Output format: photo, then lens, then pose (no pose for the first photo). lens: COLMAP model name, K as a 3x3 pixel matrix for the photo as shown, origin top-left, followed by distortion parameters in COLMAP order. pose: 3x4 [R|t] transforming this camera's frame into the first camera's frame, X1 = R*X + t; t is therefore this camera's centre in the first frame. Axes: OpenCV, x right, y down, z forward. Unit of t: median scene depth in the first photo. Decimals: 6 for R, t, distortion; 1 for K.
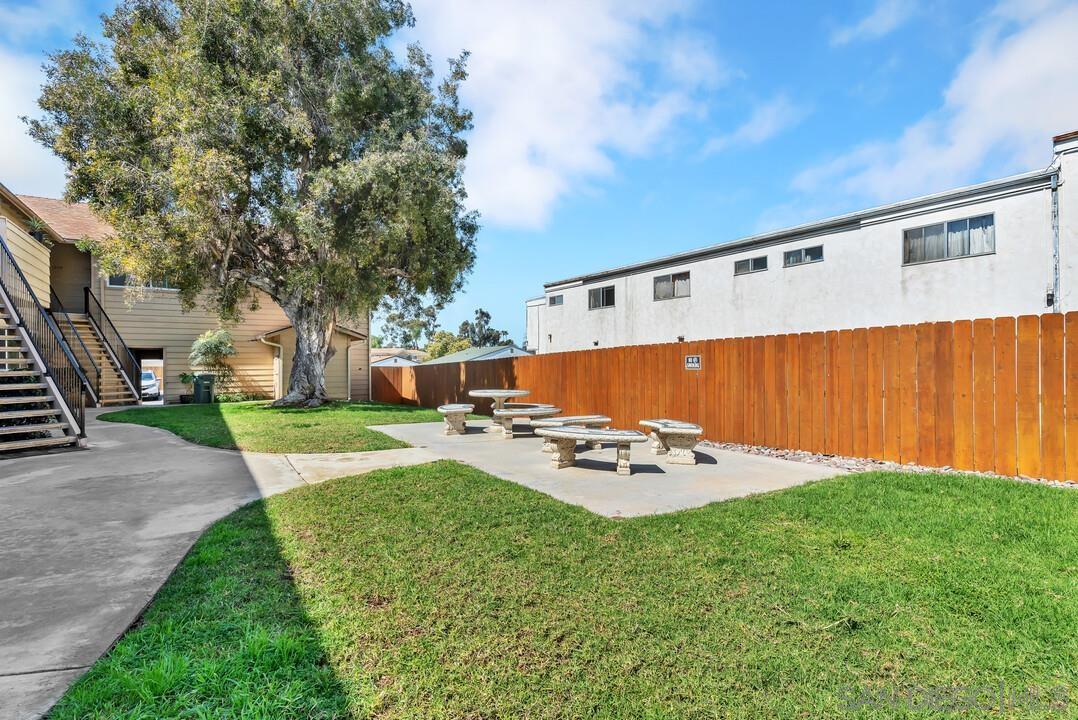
lens RADIAL K [[520.0, 0, 539.0], [0, 520.0, 360.0], [0, 0, 1]] dist [0.005144, 0.000212]
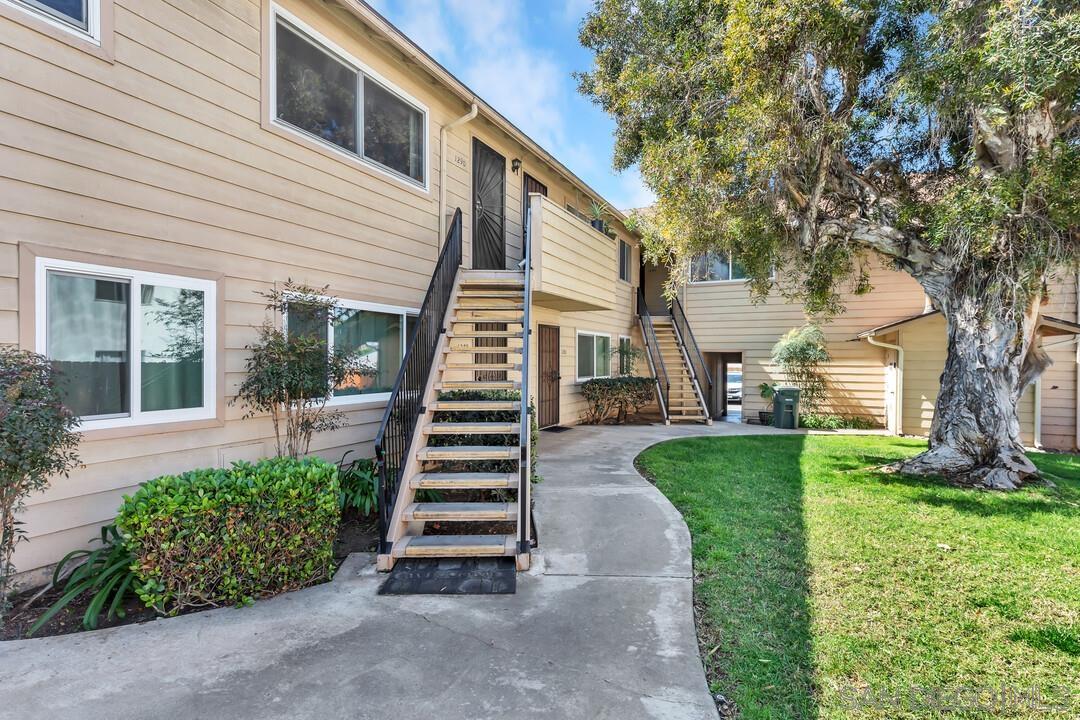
lens RADIAL K [[521.0, 0, 540.0], [0, 521.0, 360.0], [0, 0, 1]] dist [0.005144, 0.000212]
pose [[0.511448, 0.010691, -0.859248, -0.213471], [-0.005461, 0.999943, 0.009191, -0.019564], [0.859297, -0.000008, 0.511478, 0.368114]]
